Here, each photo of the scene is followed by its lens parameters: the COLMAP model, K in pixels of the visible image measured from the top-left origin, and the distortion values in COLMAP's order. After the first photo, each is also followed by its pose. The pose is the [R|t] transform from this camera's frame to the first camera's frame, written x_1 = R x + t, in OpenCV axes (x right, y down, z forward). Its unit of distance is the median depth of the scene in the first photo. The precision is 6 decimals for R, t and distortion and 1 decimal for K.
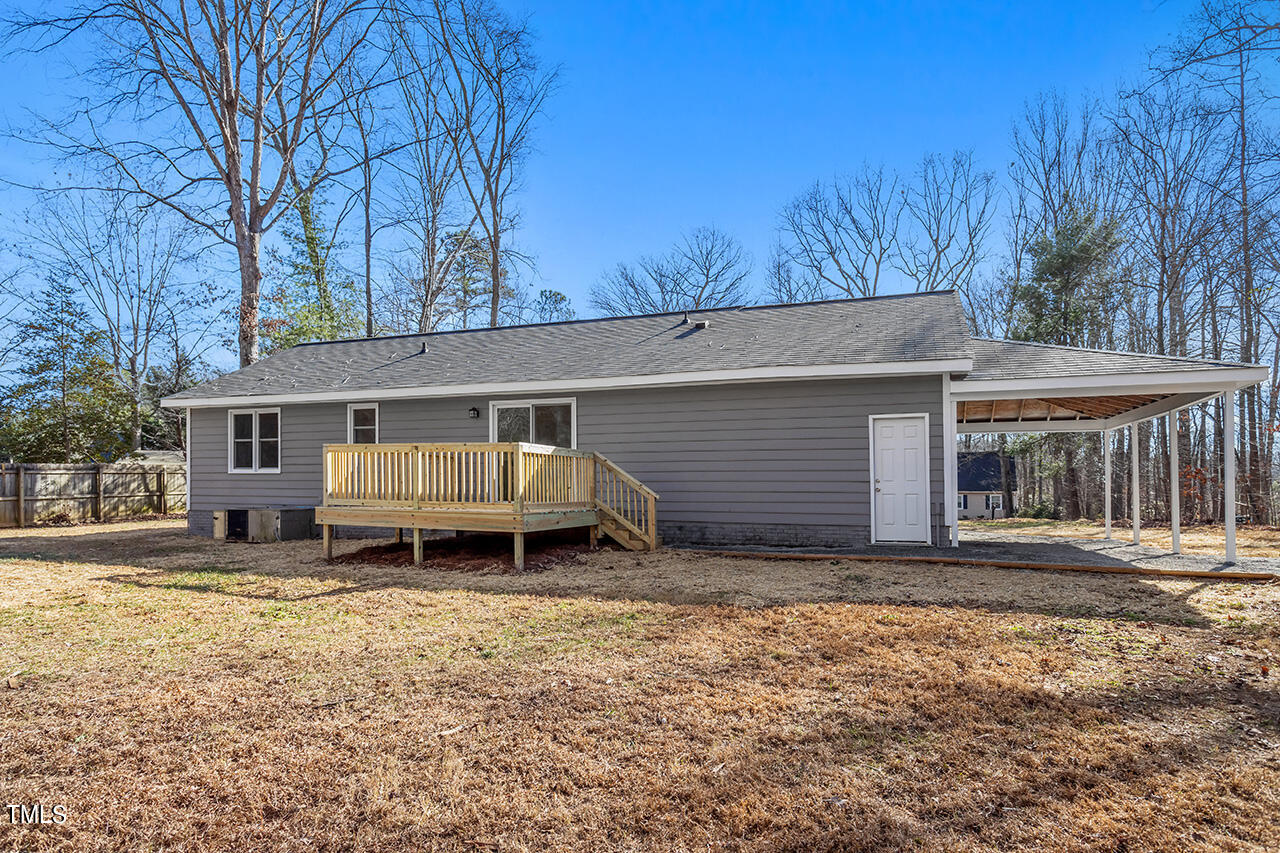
lens RADIAL K [[769.8, 0, 640.0], [0, 769.8, 426.5], [0, 0, 1]] dist [-0.000677, -0.000199]
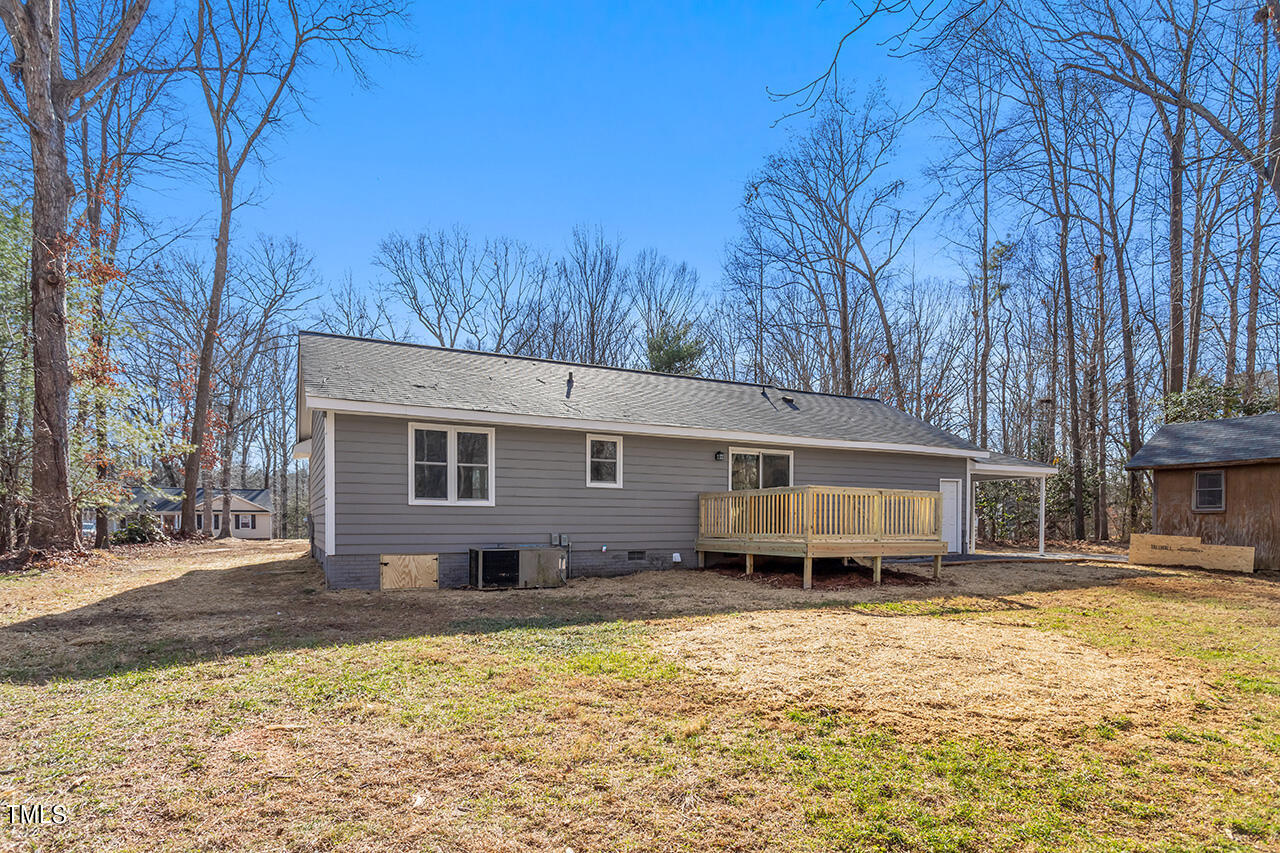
lens RADIAL K [[704.8, 0, 638.7], [0, 704.8, 473.3], [0, 0, 1]] dist [-0.000045, 0.001280]
pose [[0.638375, 0.046442, 0.768323, -1.080928], [-0.063412, 0.997958, -0.007635, 0.023006], [-0.767109, -0.043847, 0.640016, 0.431977]]
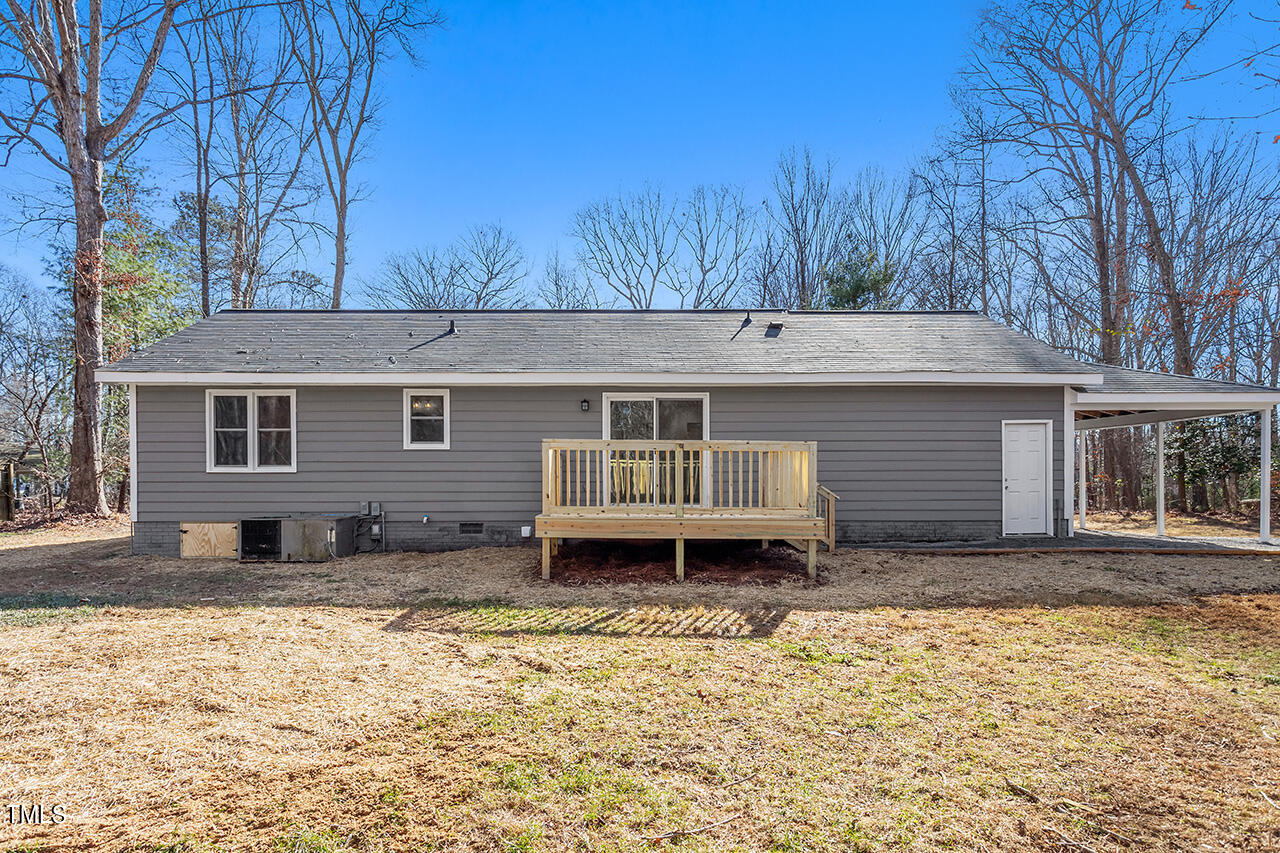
lens RADIAL K [[729.3, 0, 611.2], [0, 729.3, 439.1], [0, 0, 1]] dist [0.000185, 0.000683]
pose [[0.924704, 0.015620, 0.380367, -0.509455], [-0.023727, 0.999580, 0.016636, 0.006813], [-0.379947, -0.024408, 0.924686, 0.205693]]
